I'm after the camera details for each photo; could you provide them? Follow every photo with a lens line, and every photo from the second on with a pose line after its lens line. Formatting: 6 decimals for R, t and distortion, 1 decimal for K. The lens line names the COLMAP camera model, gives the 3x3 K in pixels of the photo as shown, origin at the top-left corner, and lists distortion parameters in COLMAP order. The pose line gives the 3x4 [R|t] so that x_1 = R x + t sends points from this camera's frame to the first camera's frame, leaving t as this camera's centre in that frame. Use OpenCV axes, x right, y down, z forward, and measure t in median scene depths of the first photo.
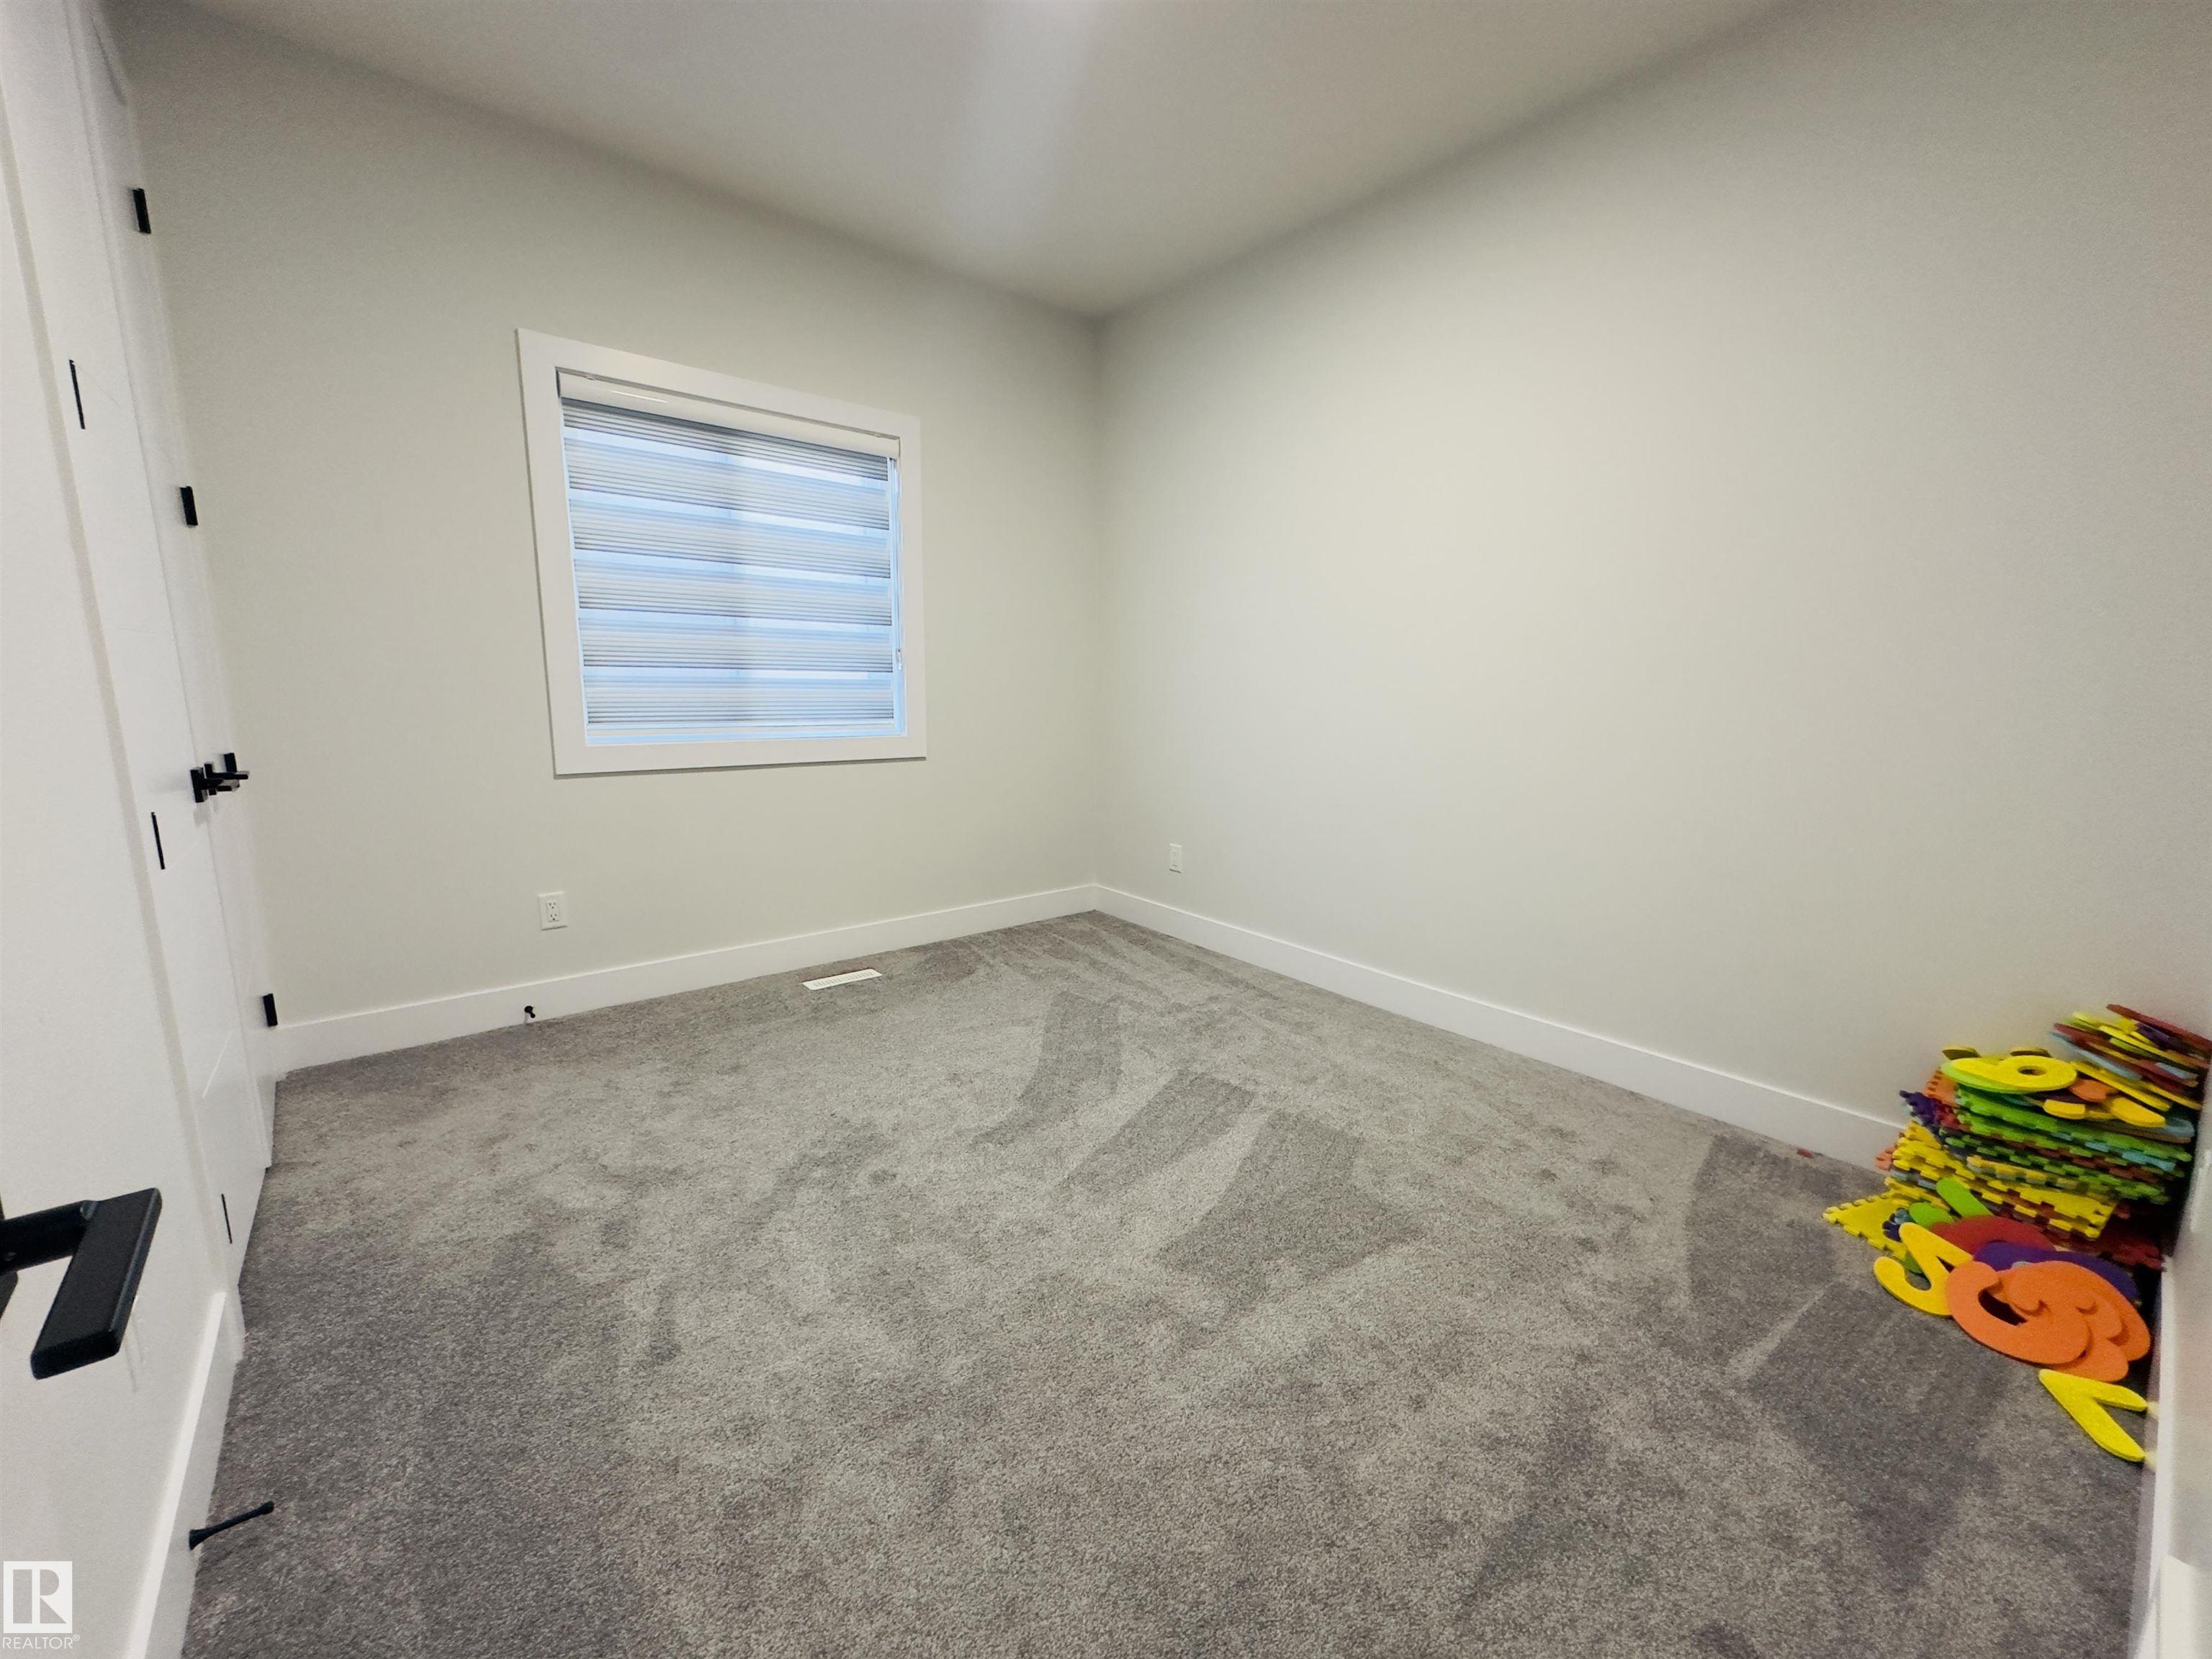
lens RADIAL K [[886.4, 0, 1106.6], [0, 886.4, 832.2], [0, 0, 1]] dist [-0.002406, -0.000405]
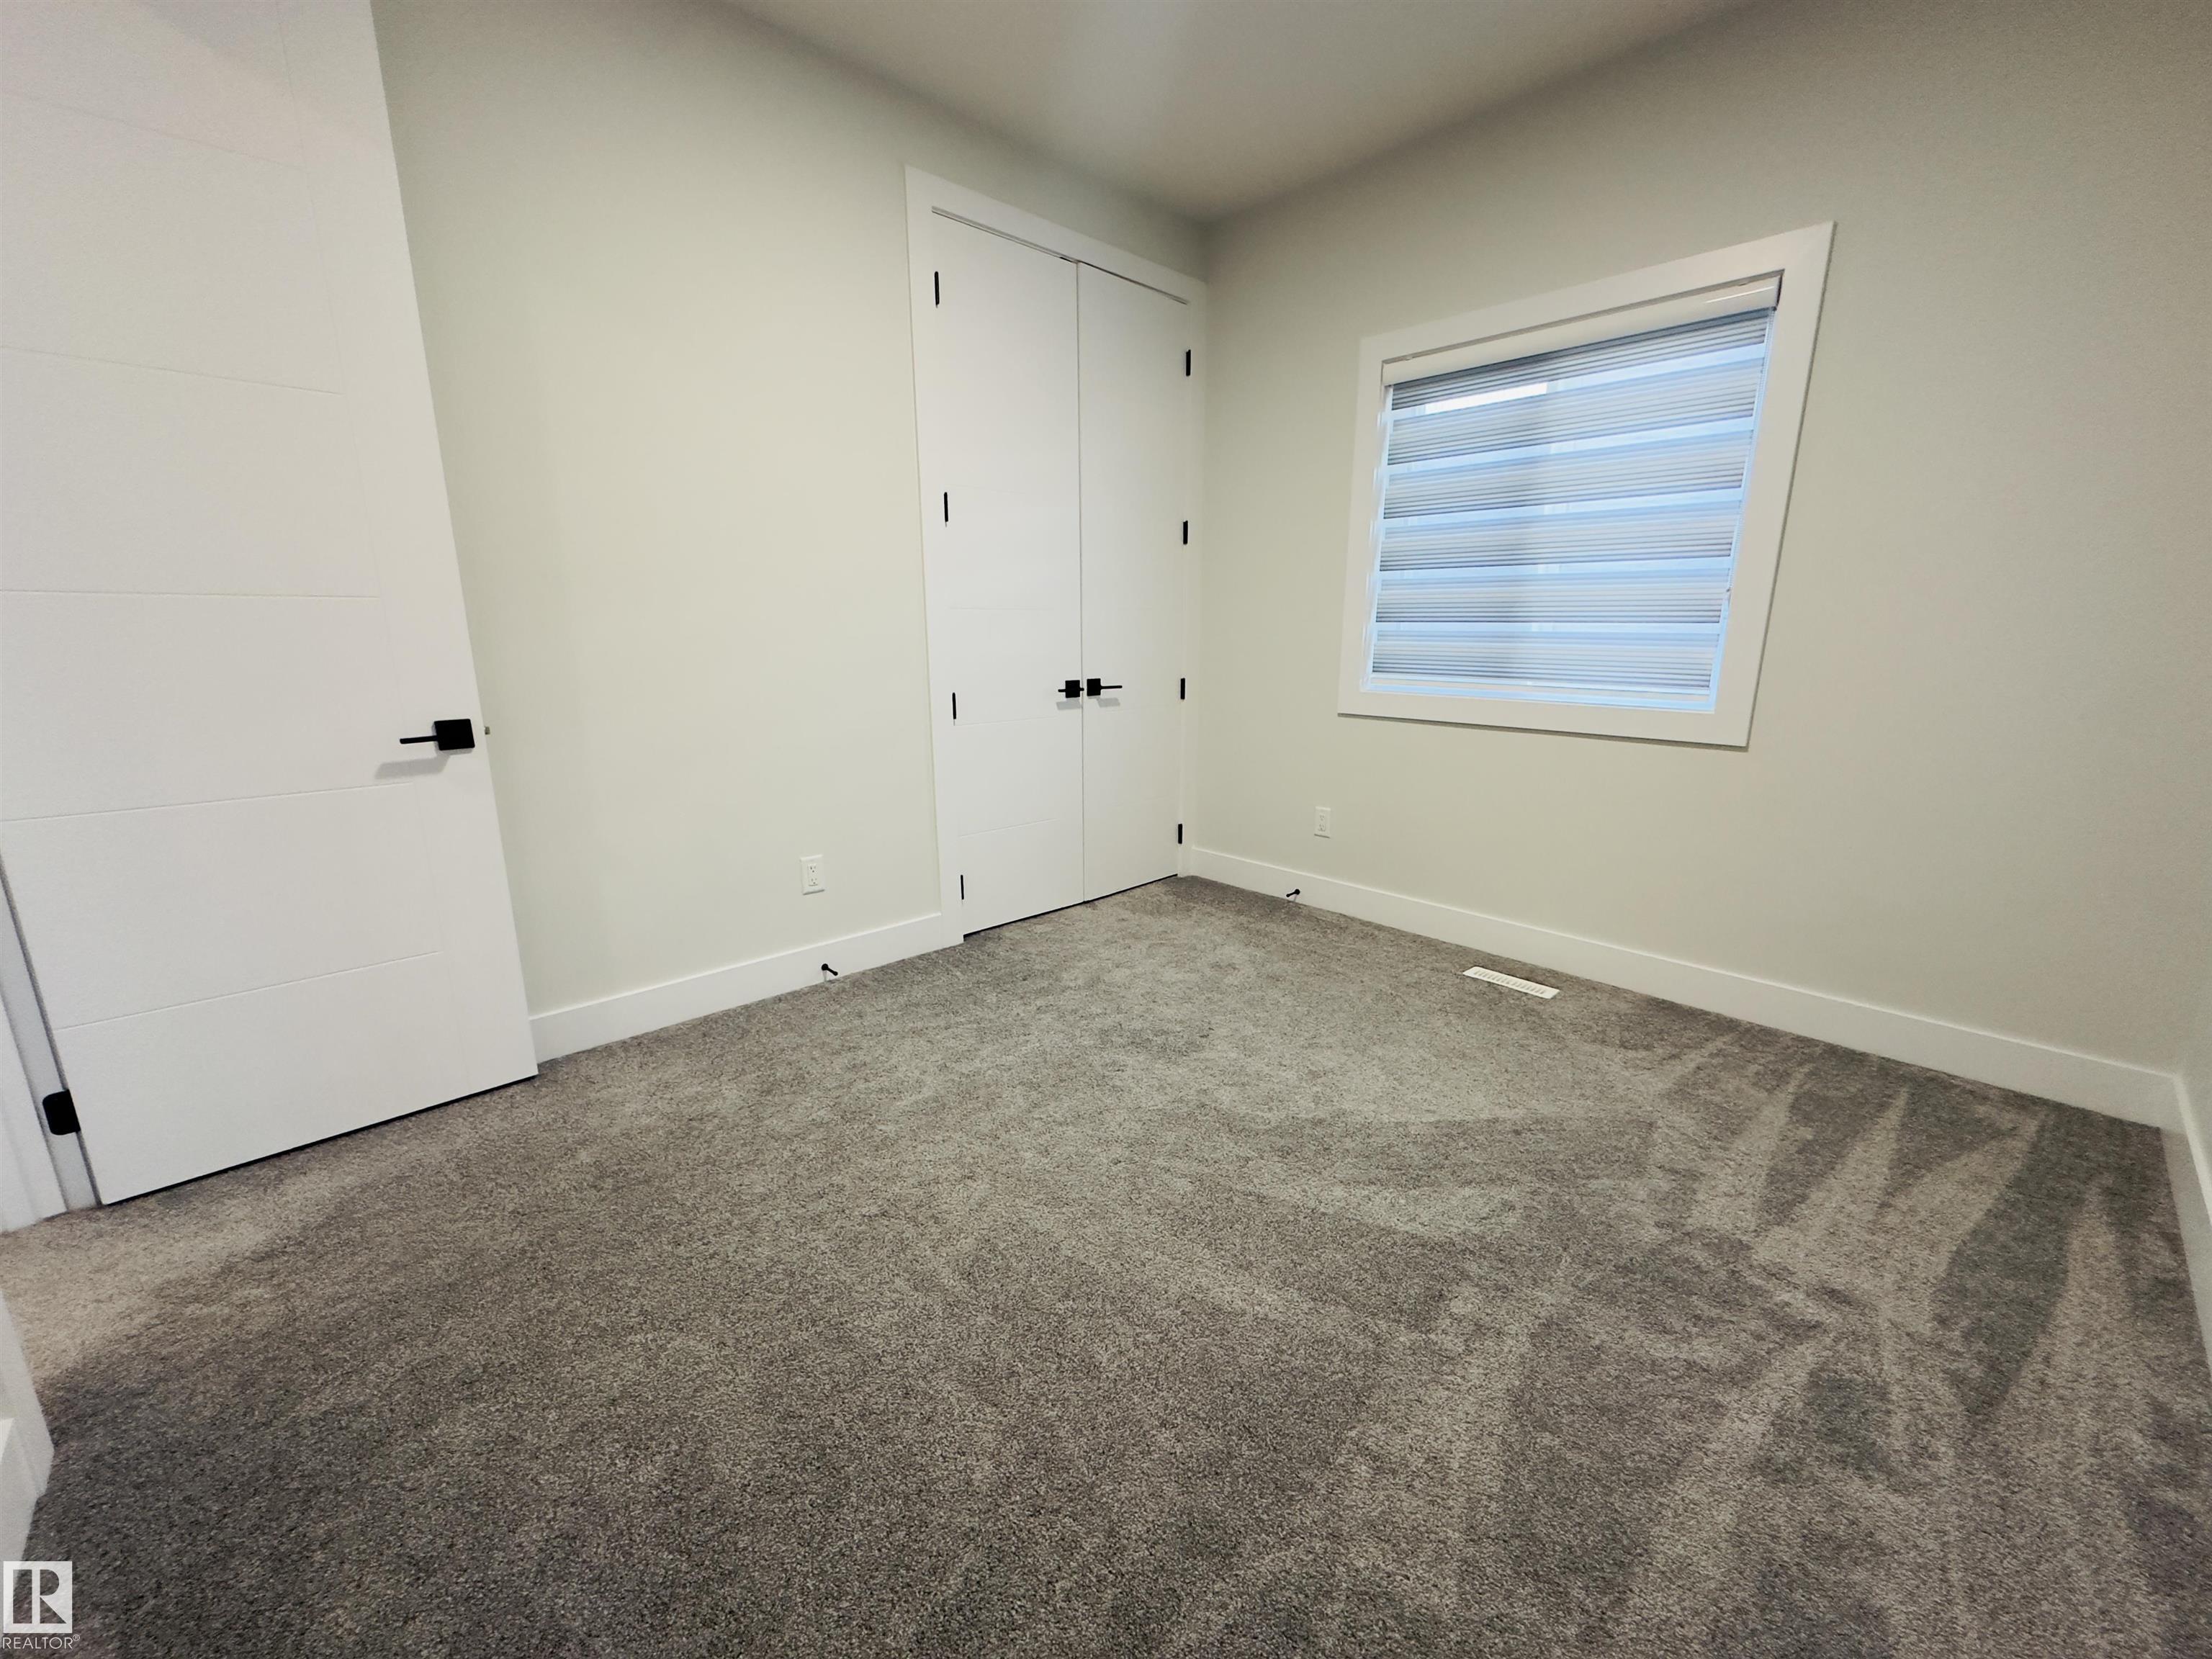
lens RADIAL K [[886.4, 0, 1106.6], [0, 886.4, 832.2], [0, 0, 1]] dist [-0.002406, -0.000405]
pose [[0.065512, 0.212145, -0.975040, 0.518528], [-0.173398, 0.964693, 0.198244, -0.083211], [0.982671, 0.156082, 0.099984, 0.532430]]
